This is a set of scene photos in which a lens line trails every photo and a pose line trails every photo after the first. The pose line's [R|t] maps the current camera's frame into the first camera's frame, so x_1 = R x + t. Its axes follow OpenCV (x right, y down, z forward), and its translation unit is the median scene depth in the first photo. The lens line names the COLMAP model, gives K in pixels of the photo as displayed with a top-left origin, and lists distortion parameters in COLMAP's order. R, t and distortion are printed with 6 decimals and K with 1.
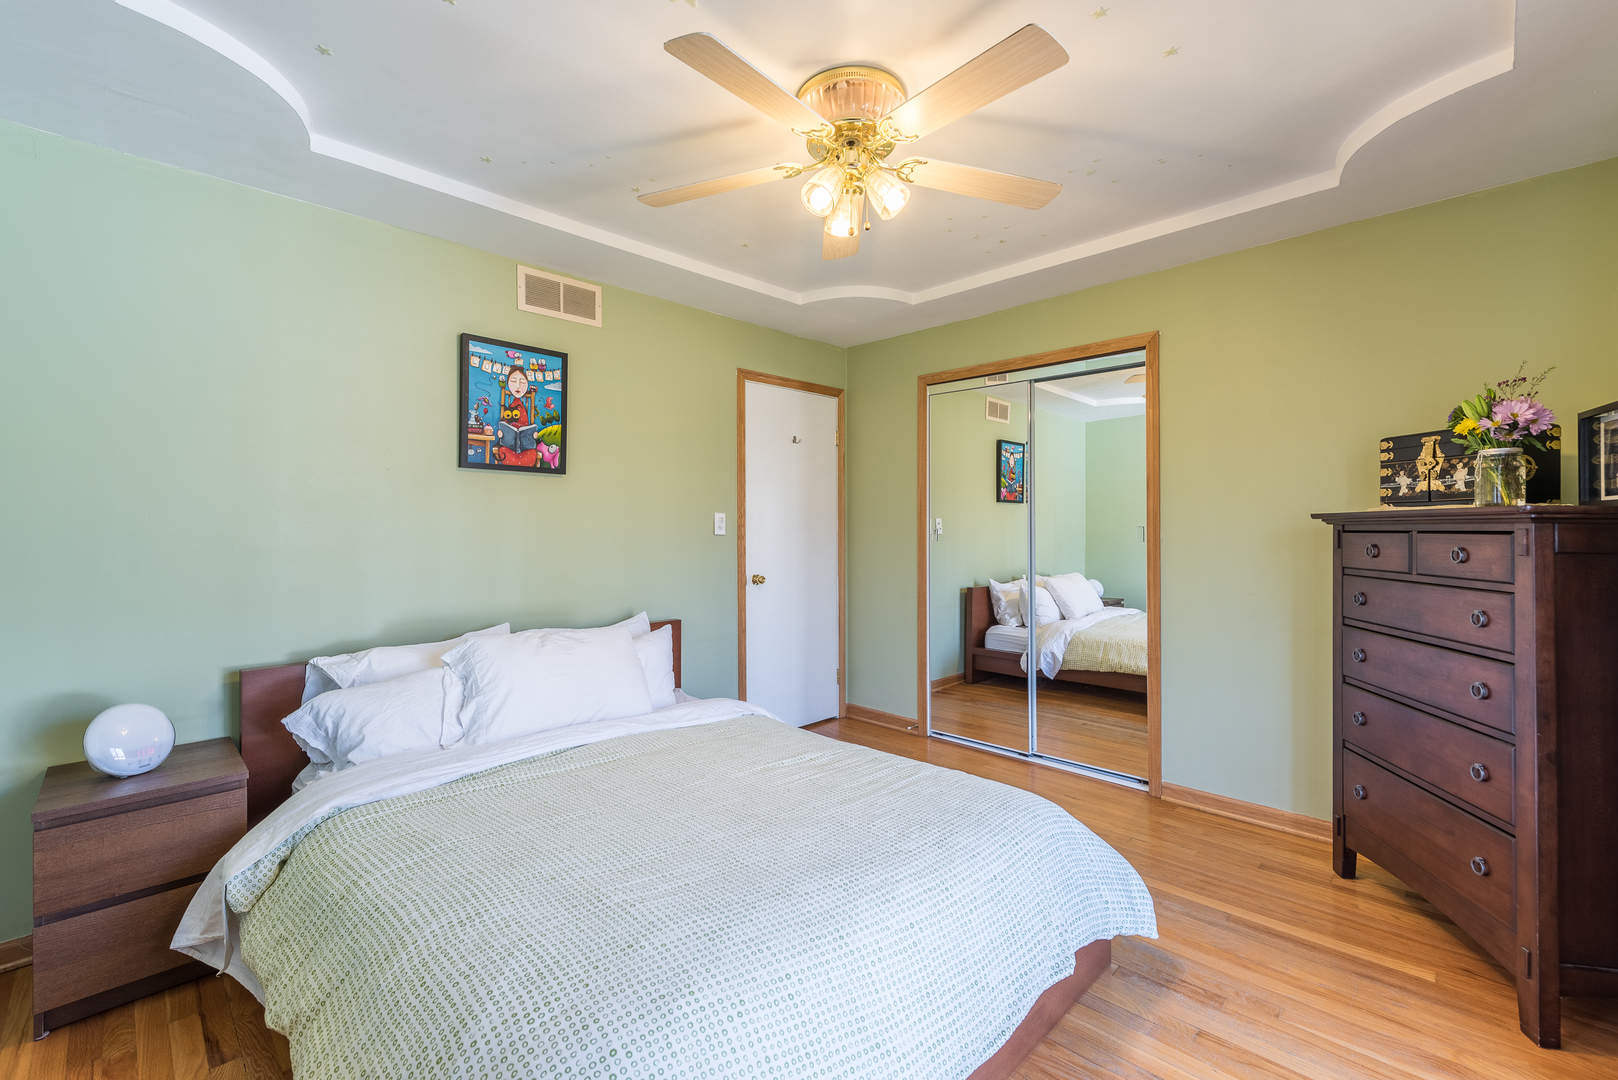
lens RADIAL K [[703.6, 0, 808.0], [0, 703.6, 530.9], [0, 0, 1]] dist [0.004188, 0.001046]
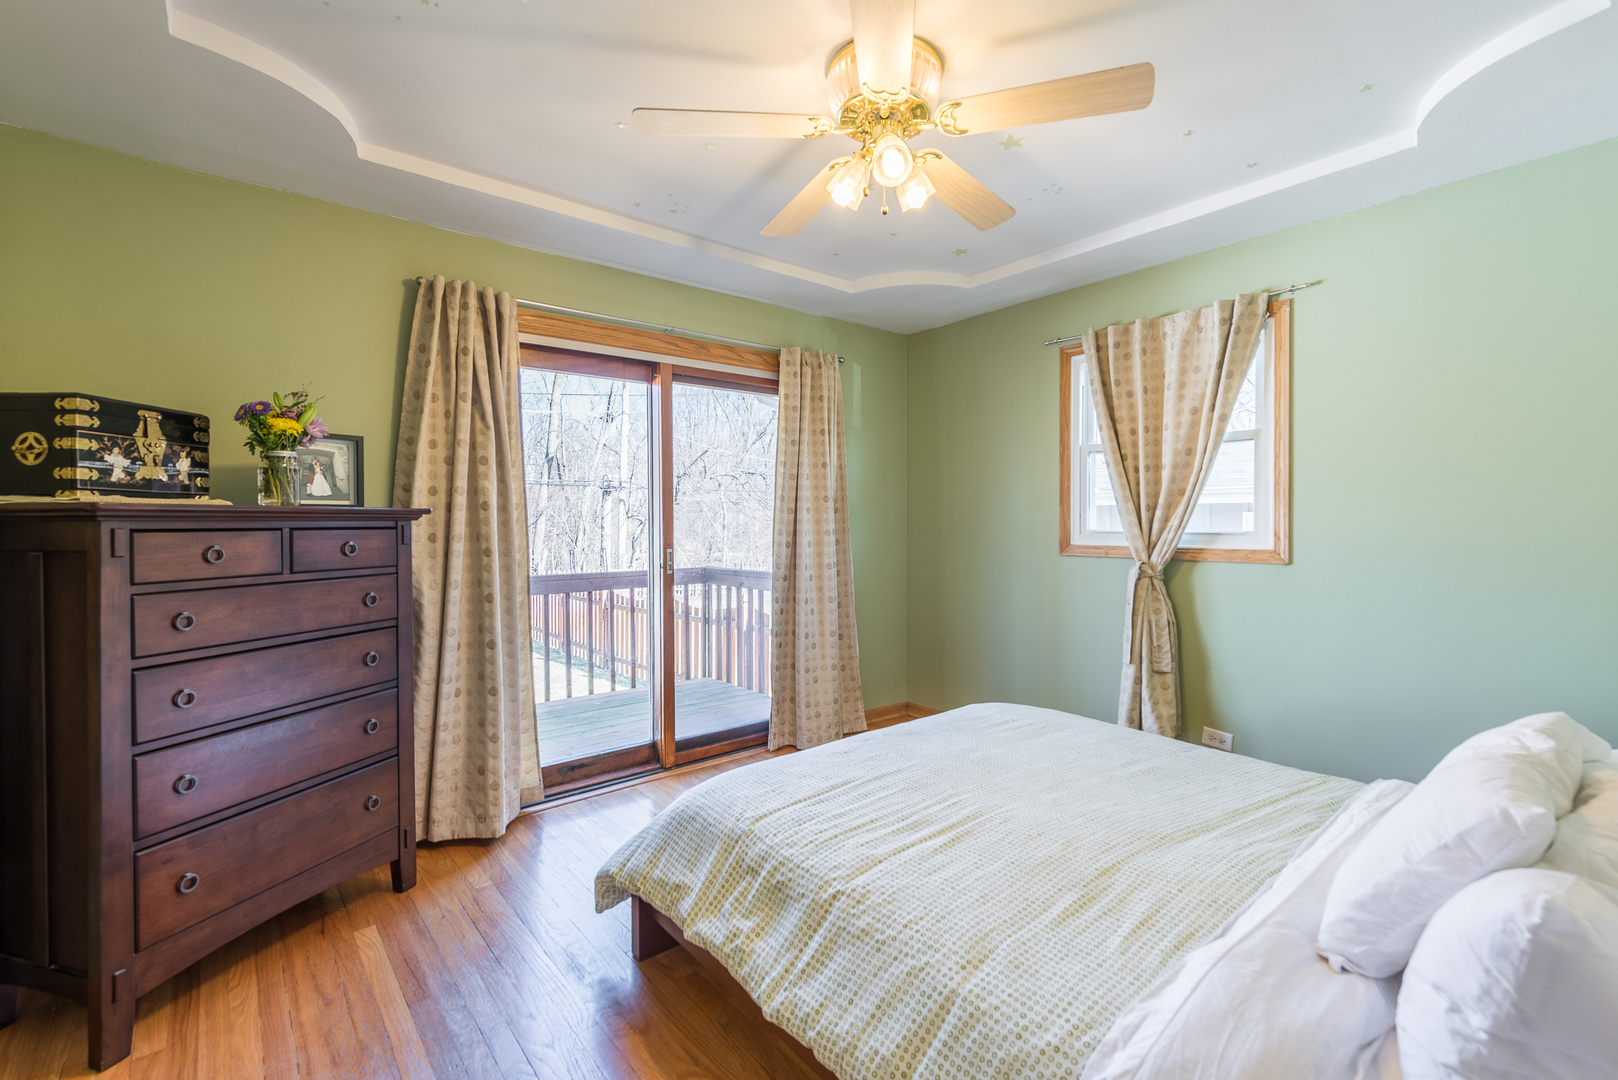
lens RADIAL K [[703.6, 0, 806.2], [0, 703.6, 531.4], [0, 0, 1]] dist [0.004188, 0.001046]
pose [[-0.993002, 0.008301, 0.117809, 0.055440], [0.010612, 0.999763, 0.019008, -0.005273], [-0.117623, 0.020125, -0.992854, 1.700178]]
